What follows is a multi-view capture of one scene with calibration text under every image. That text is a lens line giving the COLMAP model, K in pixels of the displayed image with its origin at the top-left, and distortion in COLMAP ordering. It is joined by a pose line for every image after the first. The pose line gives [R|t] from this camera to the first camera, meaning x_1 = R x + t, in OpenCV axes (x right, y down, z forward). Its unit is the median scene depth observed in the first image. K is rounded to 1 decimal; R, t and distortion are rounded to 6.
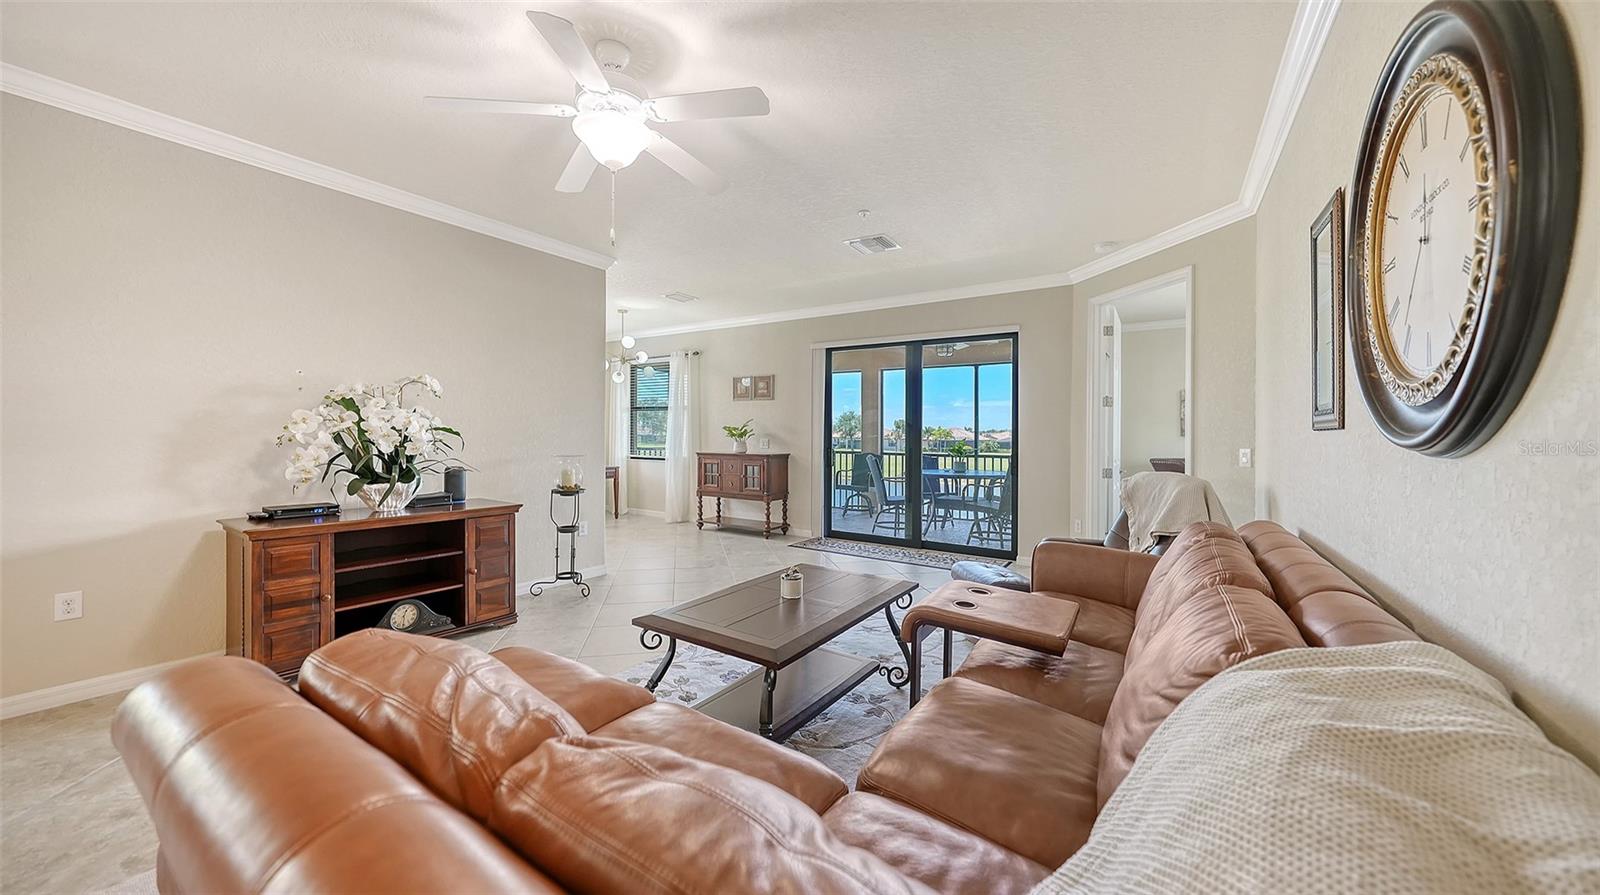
lens RADIAL K [[562.6, 0, 803.0], [0, 562.6, 439.6], [0, 0, 1]] dist [-0.005675, -0.000212]
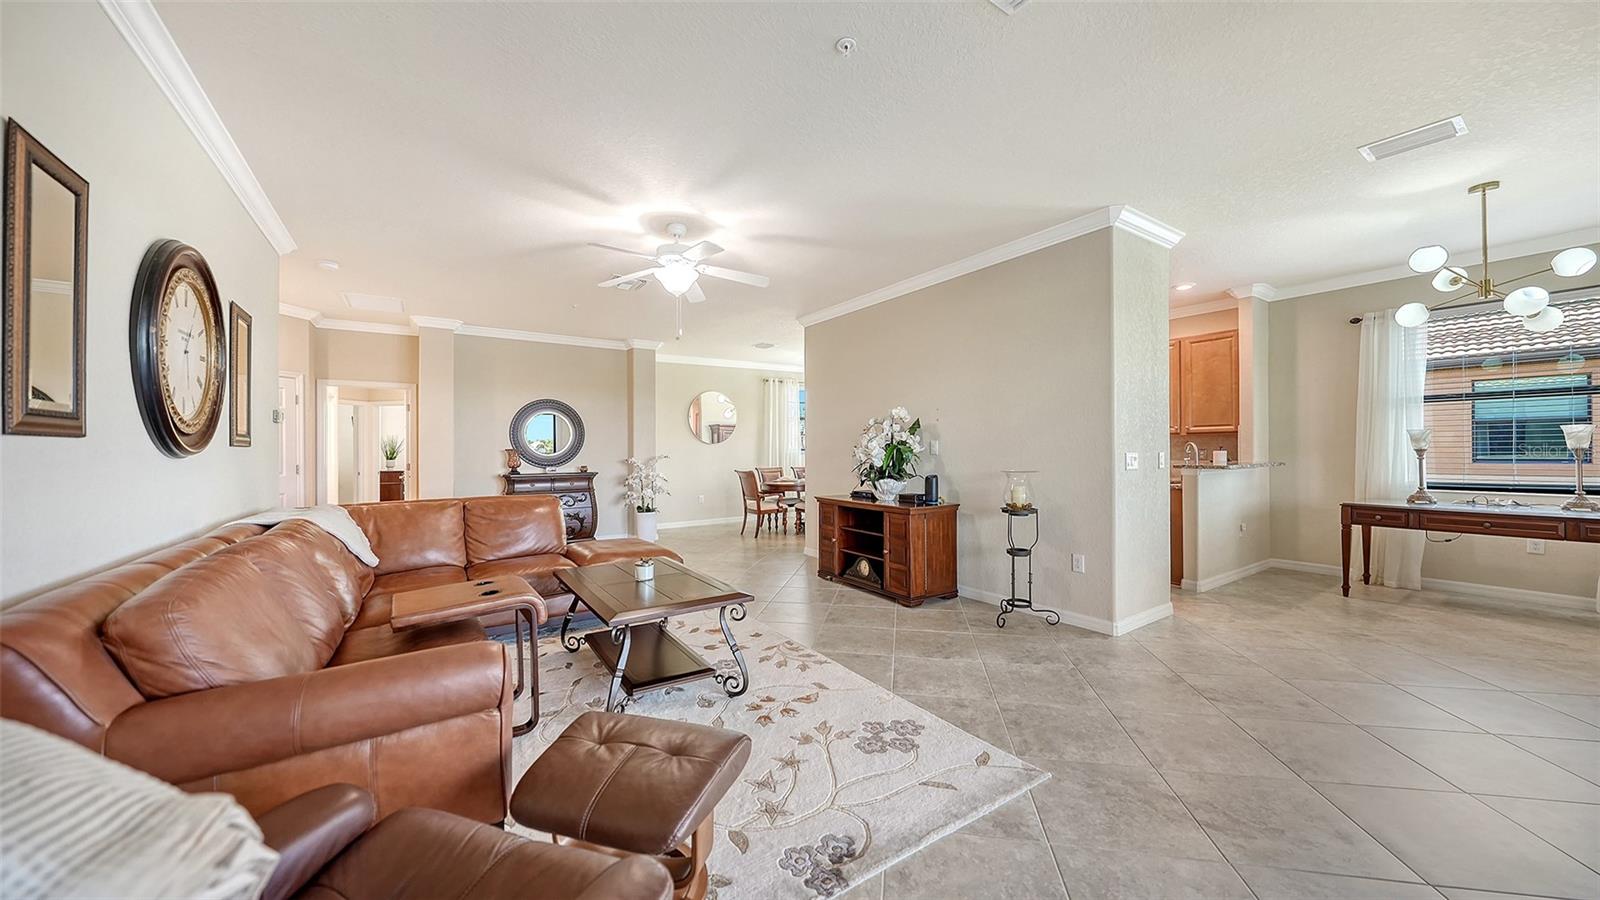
lens RADIAL K [[553.6, 0, 802.6], [0, 553.6, 457.3], [0, 0, 1]] dist [-0.000208, -0.000095]
pose [[-0.387938, 0.005727, -0.921668, 0.351661], [-0.002387, 0.999971, 0.007218, -0.000915], [0.921682, 0.005000, -0.387913, 0.654987]]
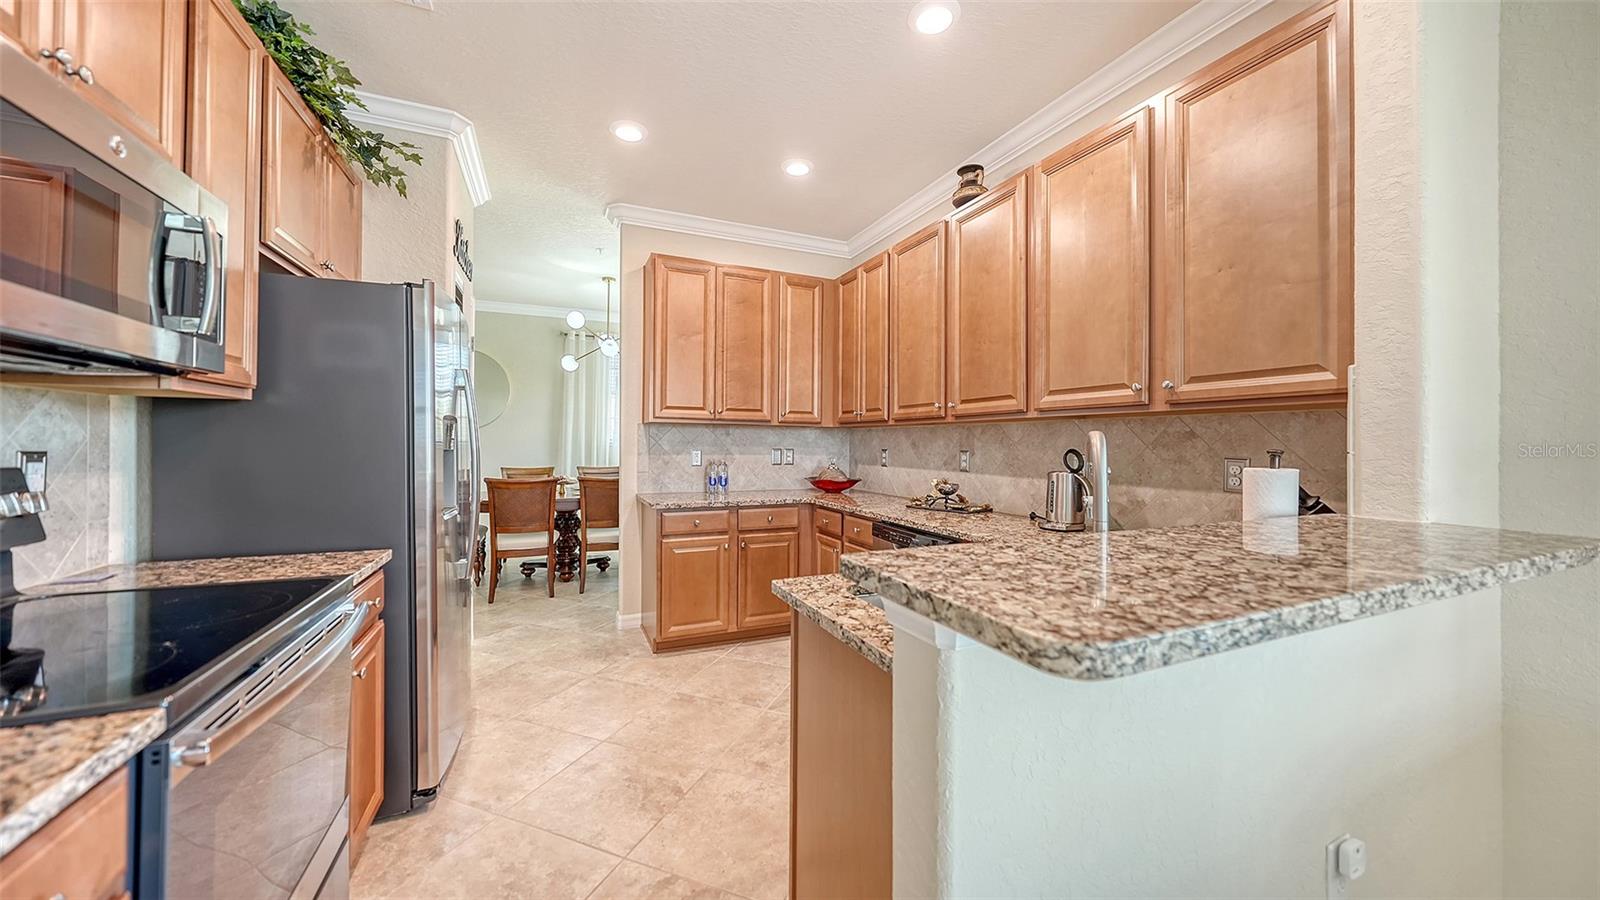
lens RADIAL K [[557.0, 0, 800.0], [0, 557.0, 450.0], [0, 0, 1]] dist [-0.000675, -0.000080]
pose [[-0.549117, -0.004095, -0.835735, -0.369686], [-0.022481, 0.999699, 0.009872, -0.011359], [0.835443, 0.024209, -0.549044, 0.874410]]
